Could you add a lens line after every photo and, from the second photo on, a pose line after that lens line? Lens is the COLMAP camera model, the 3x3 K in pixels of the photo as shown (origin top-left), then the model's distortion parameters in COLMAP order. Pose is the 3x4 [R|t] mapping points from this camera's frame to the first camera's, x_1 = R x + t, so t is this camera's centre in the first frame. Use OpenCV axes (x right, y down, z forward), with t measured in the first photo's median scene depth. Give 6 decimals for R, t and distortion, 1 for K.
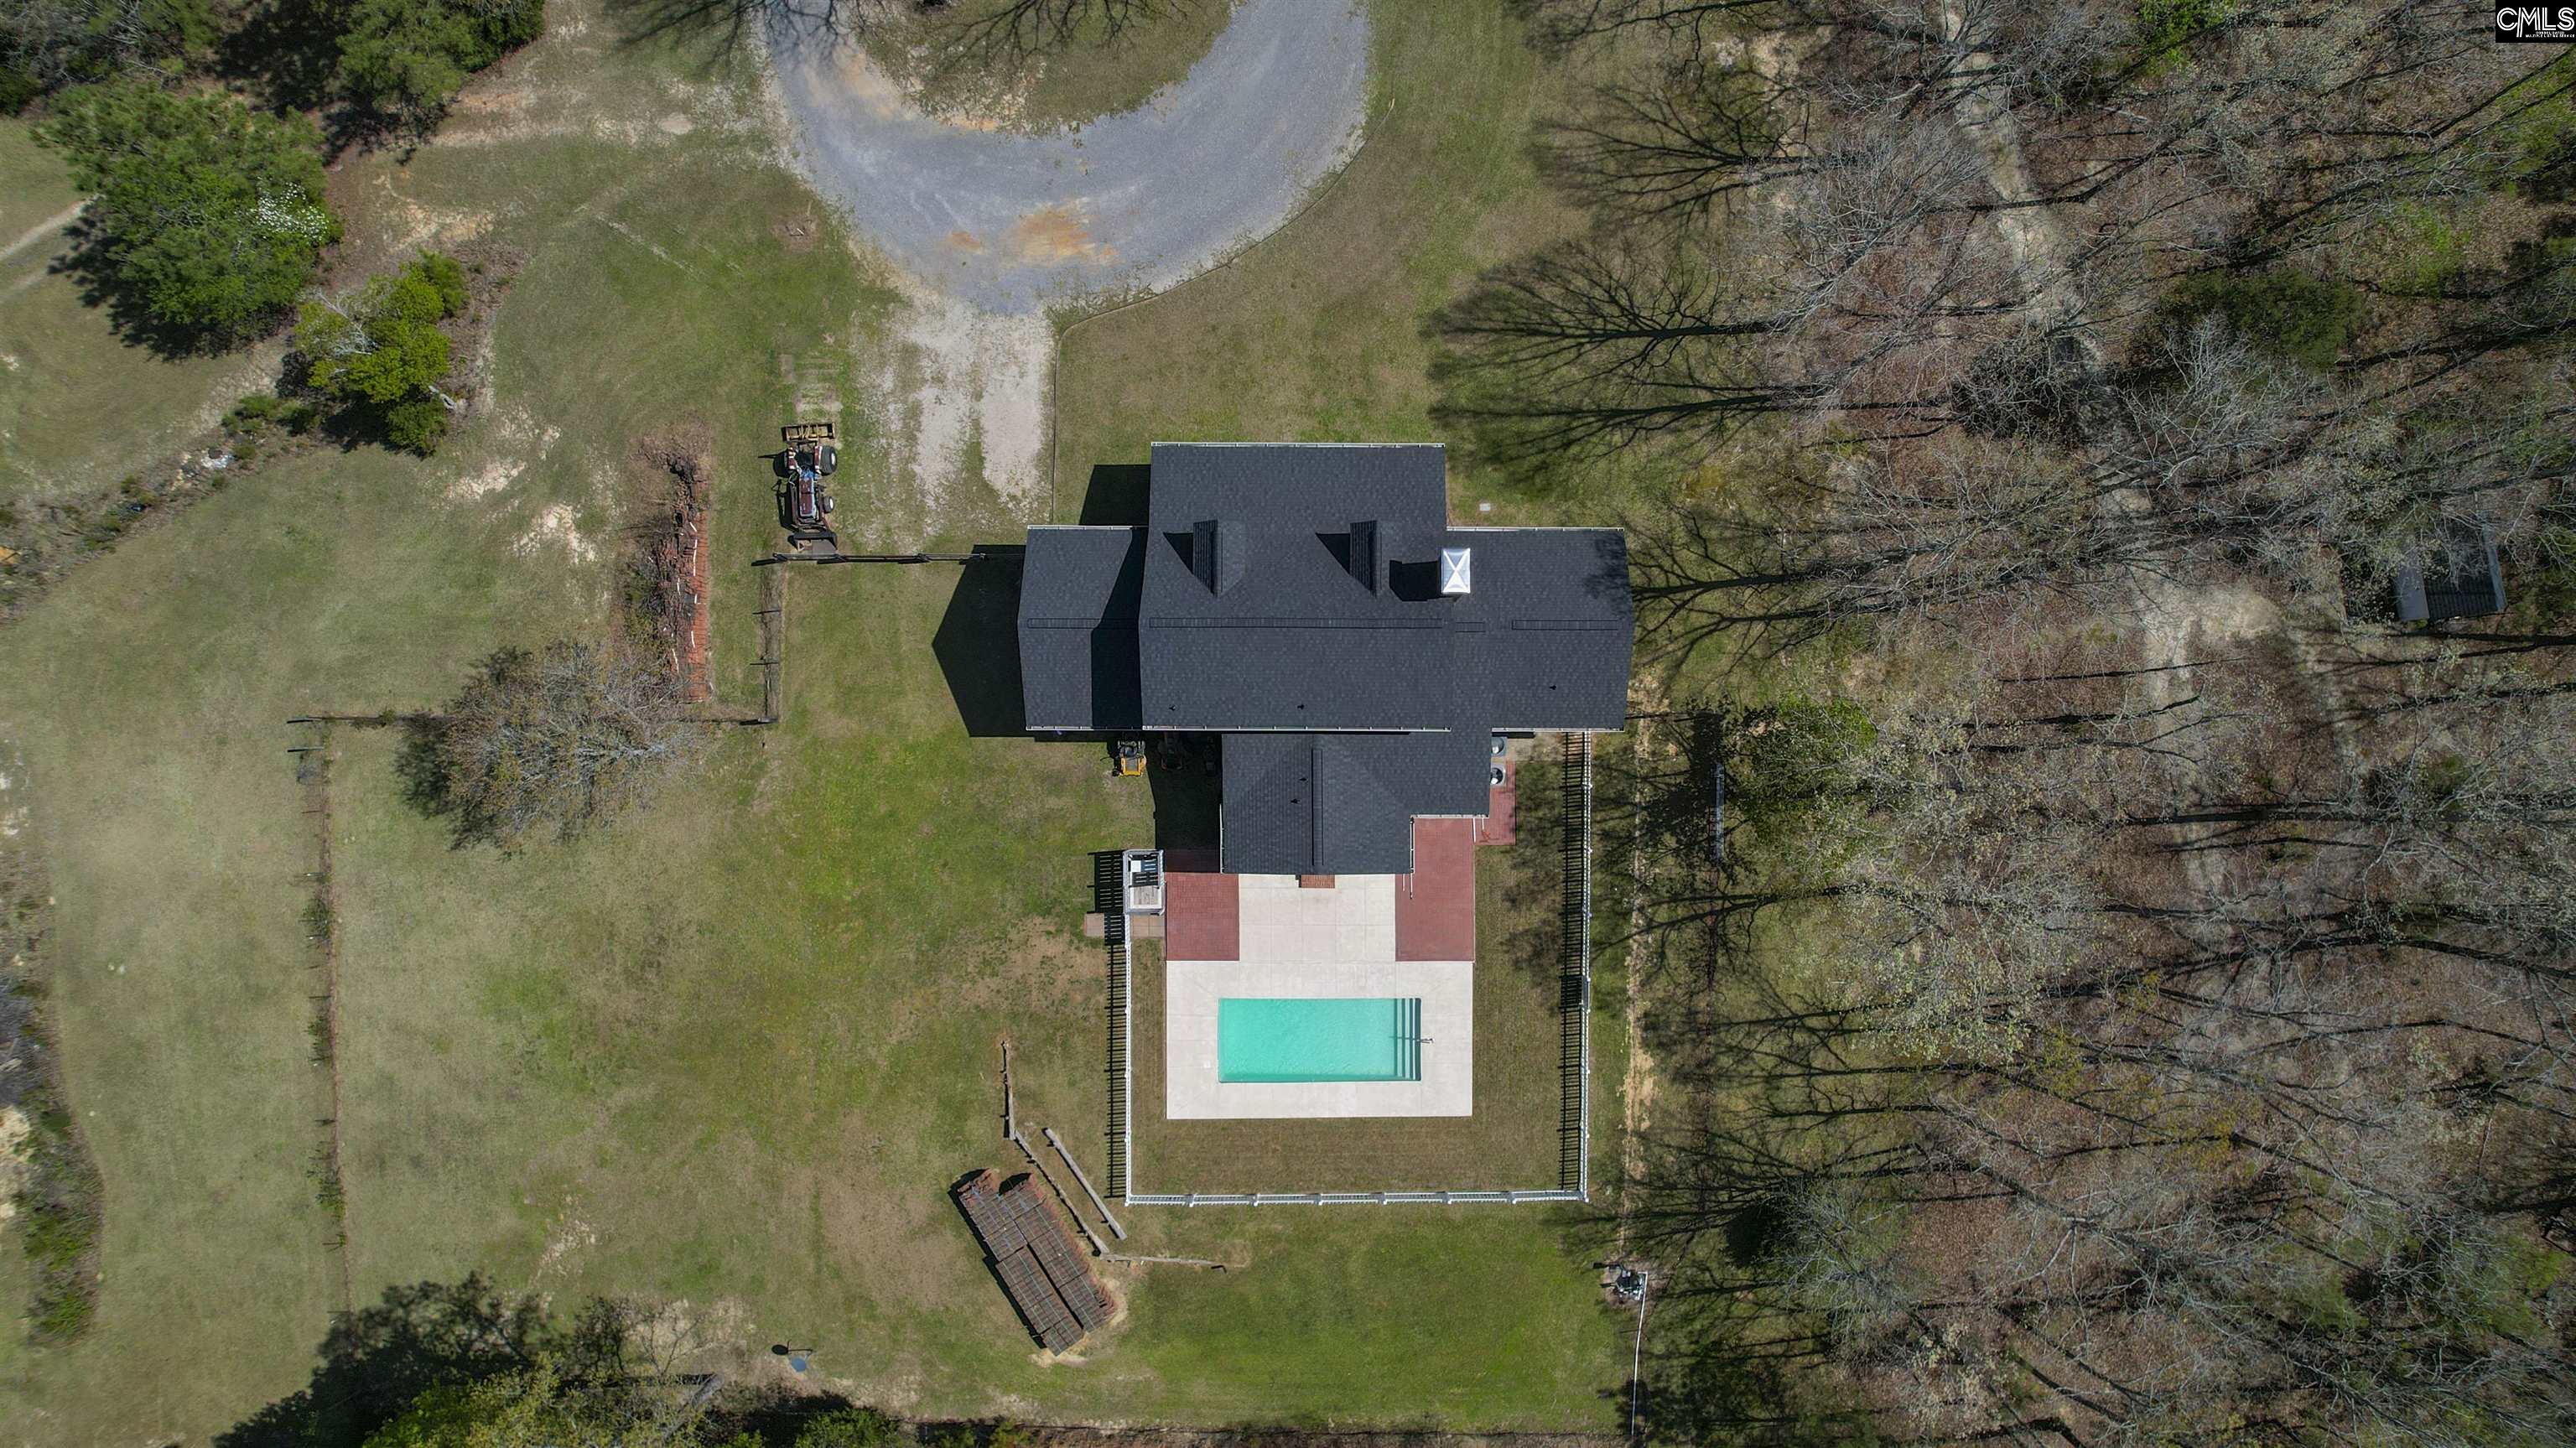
lens RADIAL K [[1655.8, 0, 1293.4], [0, 1655.8, 728.9], [0, 0, 1]] dist [-0.080025, 0.072231]
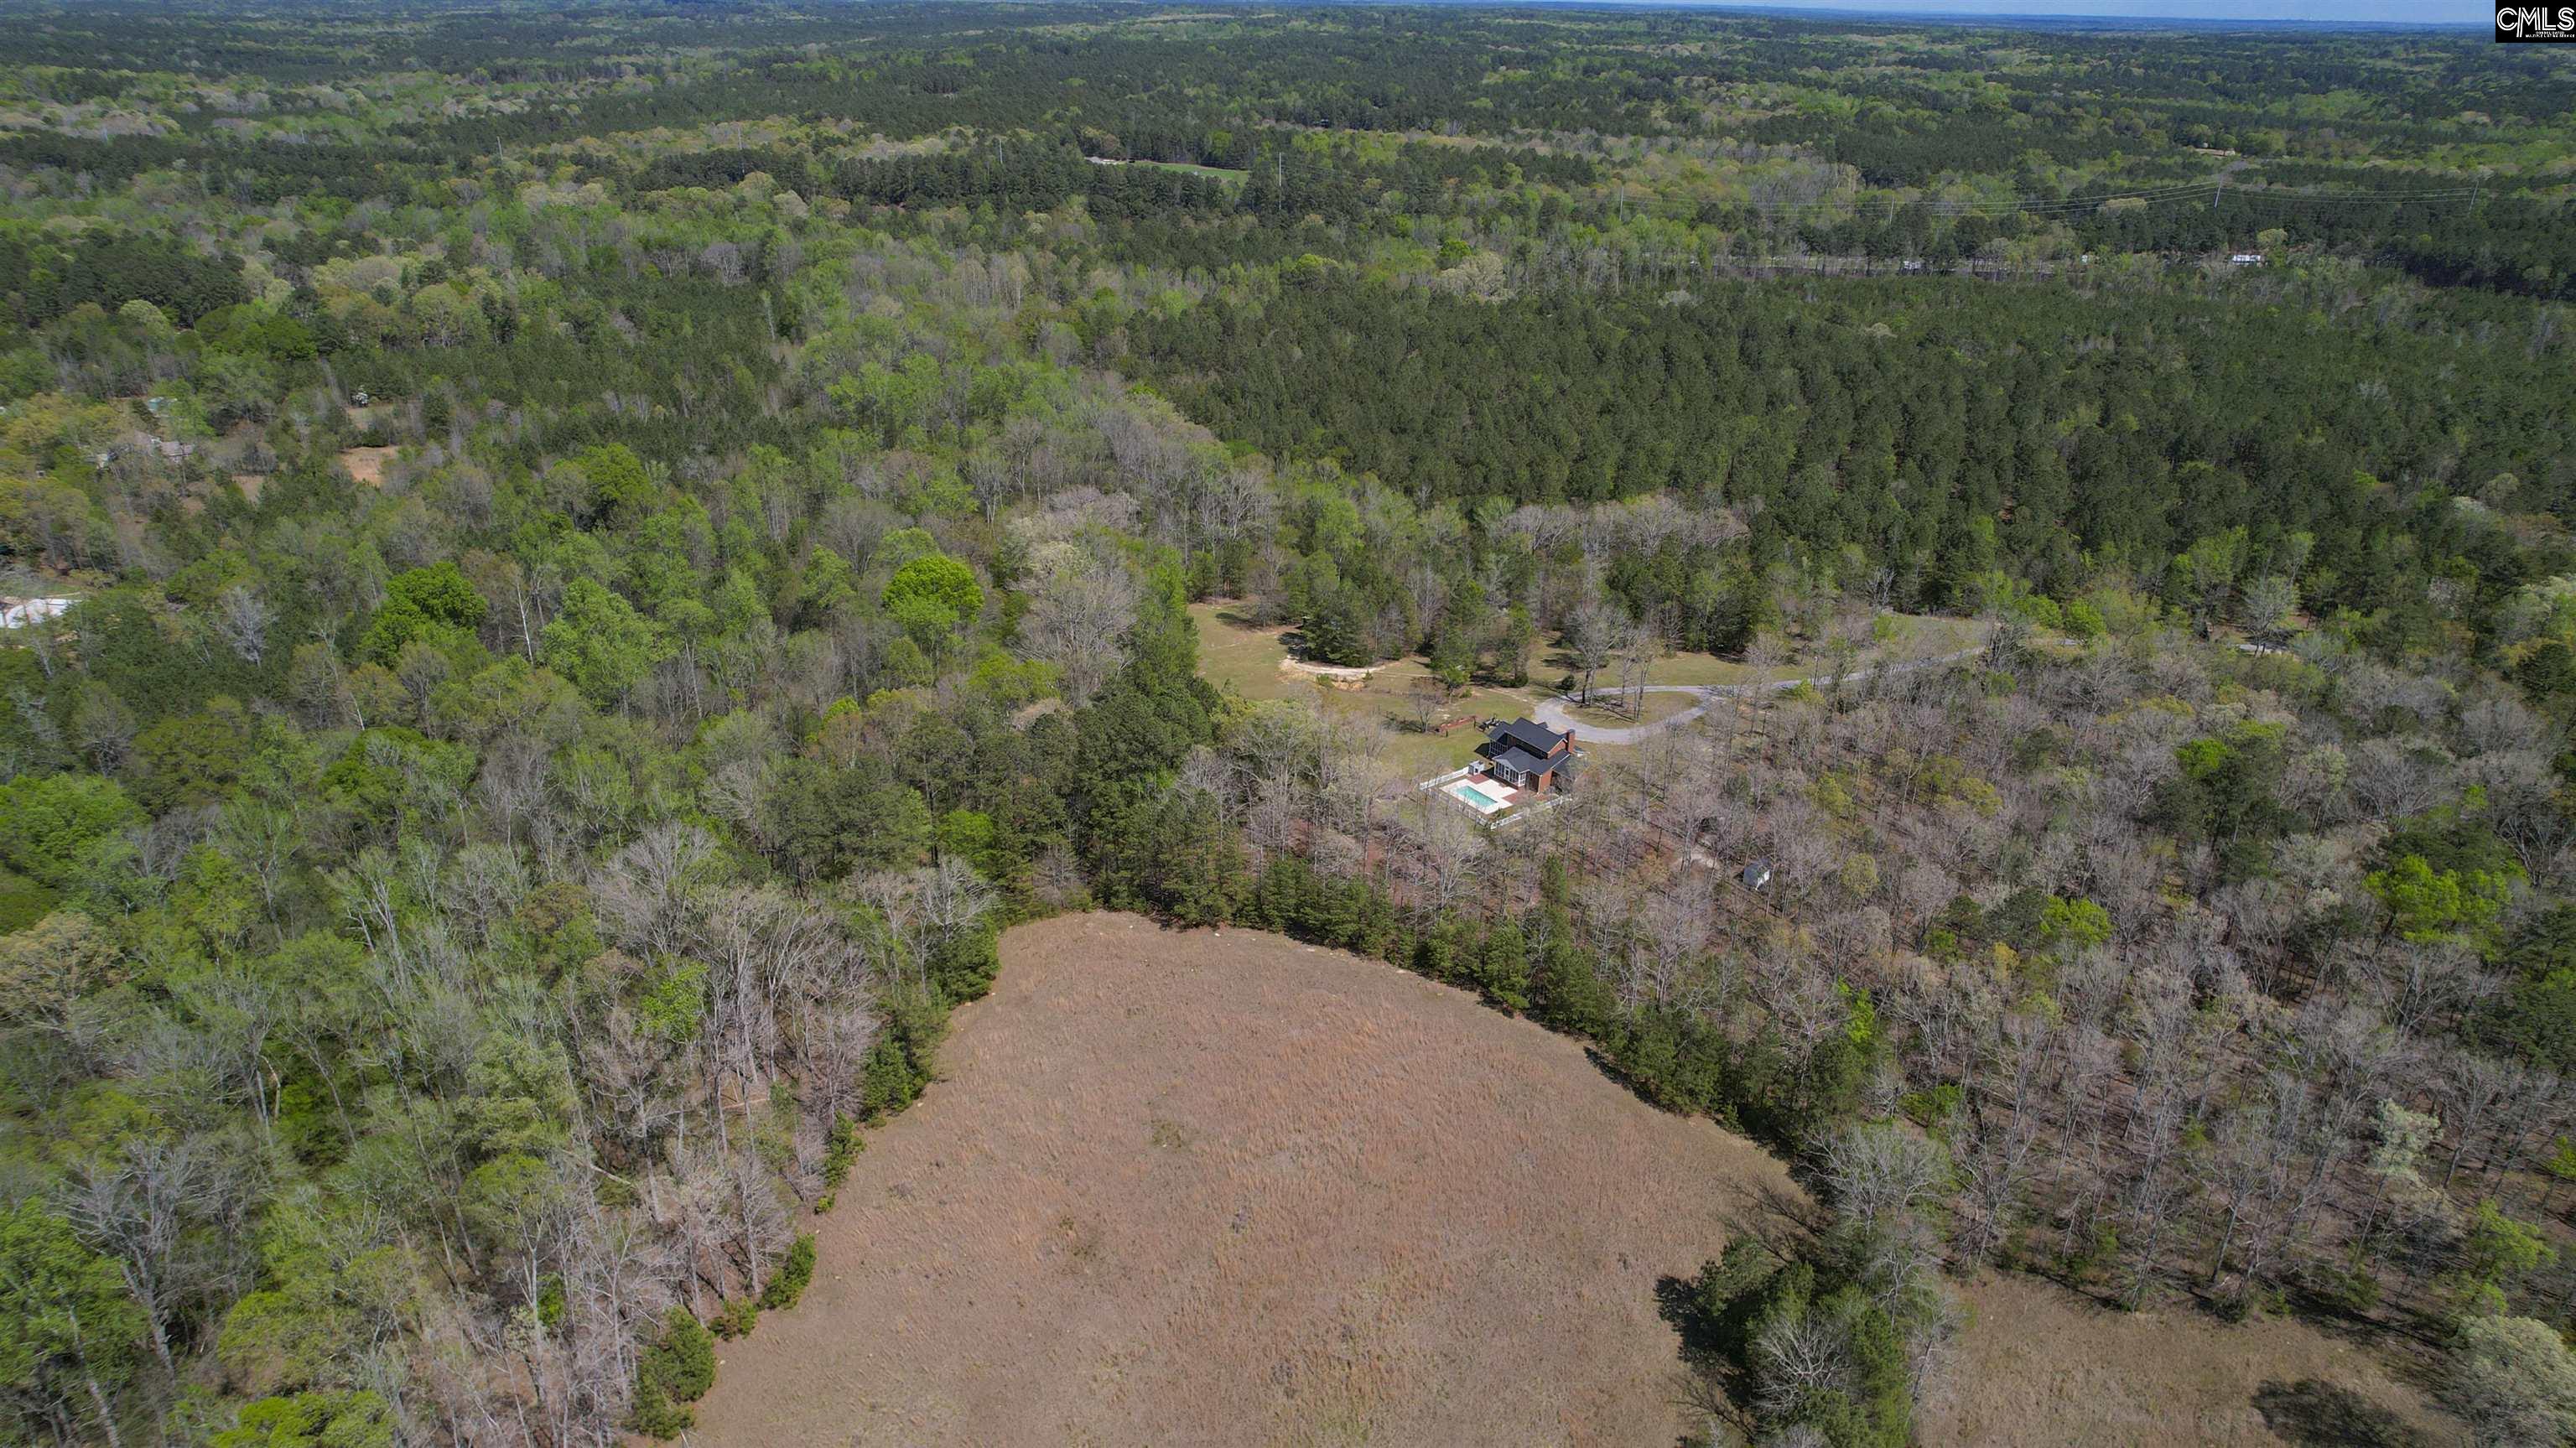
lens RADIAL K [[1655.8, 0, 1298.0], [0, 1655.8, 716.7], [0, 0, 1]] dist [-0.080025, 0.072231]
pose [[0.598174, 0.334673, -0.728136, 2.846983], [-0.801362, 0.246886, -0.544854, 2.891652], [-0.002581, 0.909418, 0.415875, -1.010819]]
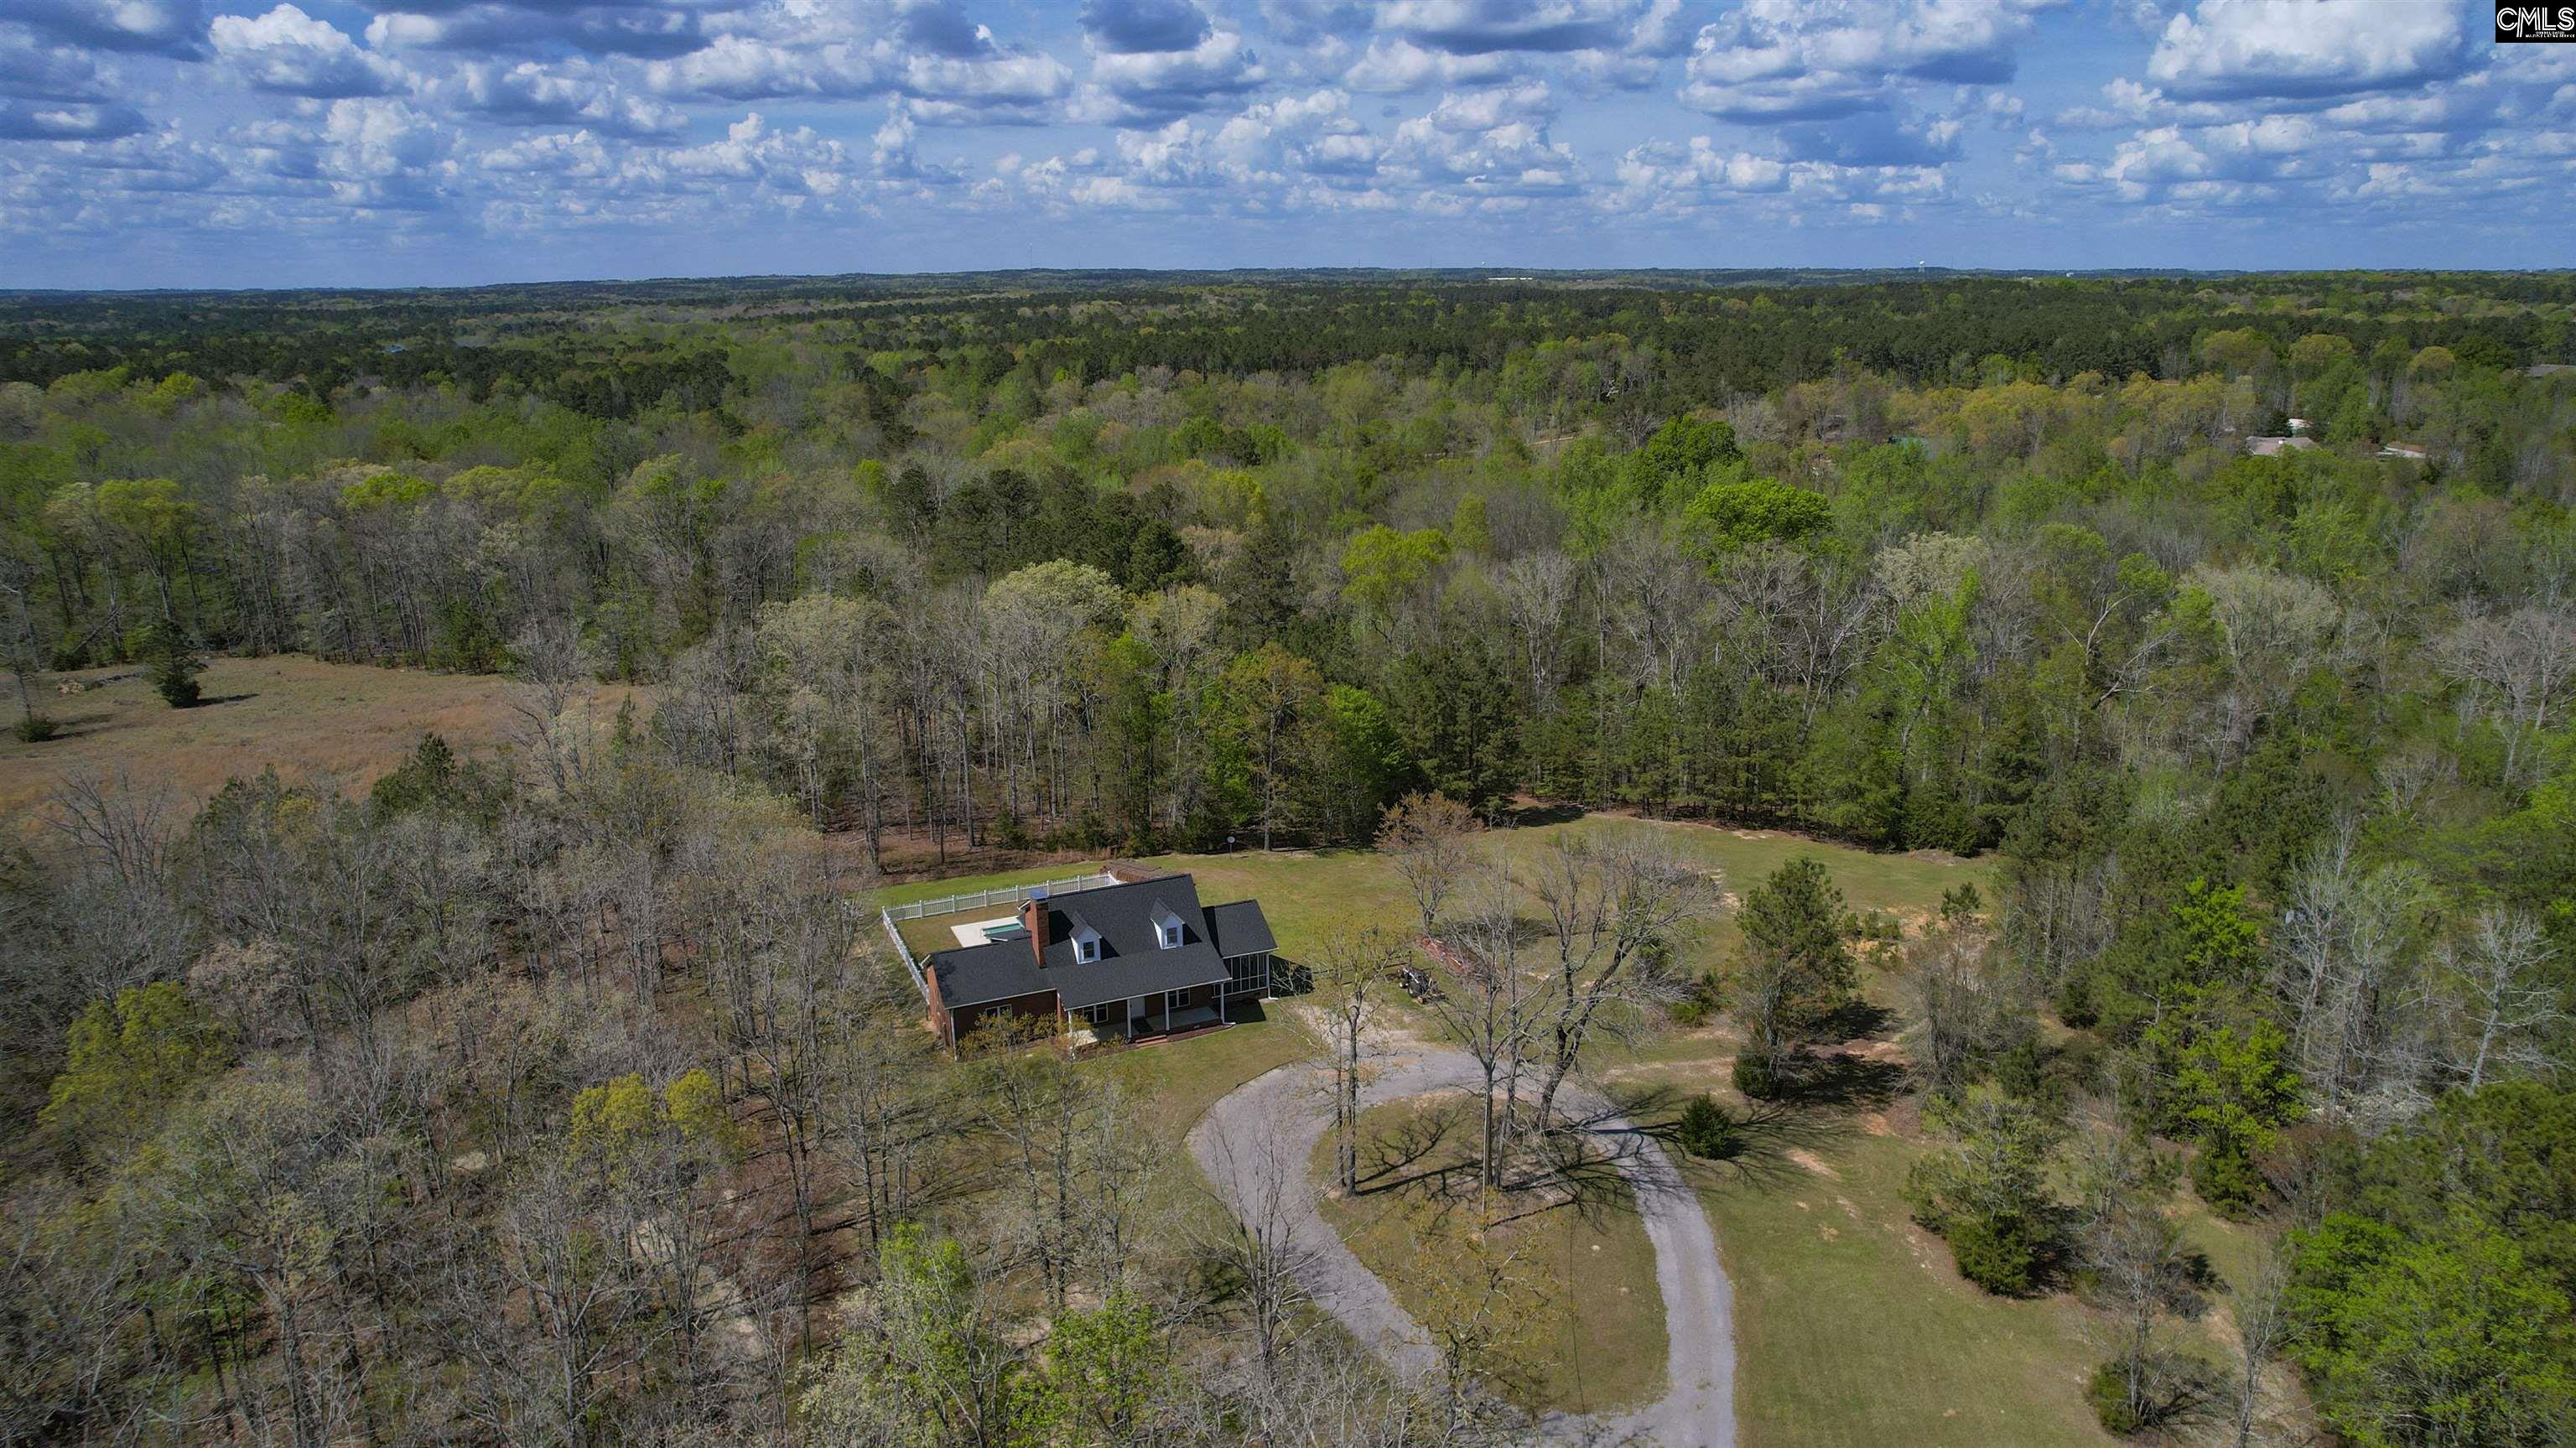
lens RADIAL K [[1655.8, 0, 1310.2], [0, 1655.8, 713.1], [0, 0, 1]] dist [-0.080025, 0.072231]
pose [[-0.908225, 0.108141, -0.404268, 0.466432], [-0.418405, -0.216117, 0.882174, -1.546255], [0.008030, 0.970360, 0.241530, 0.308933]]
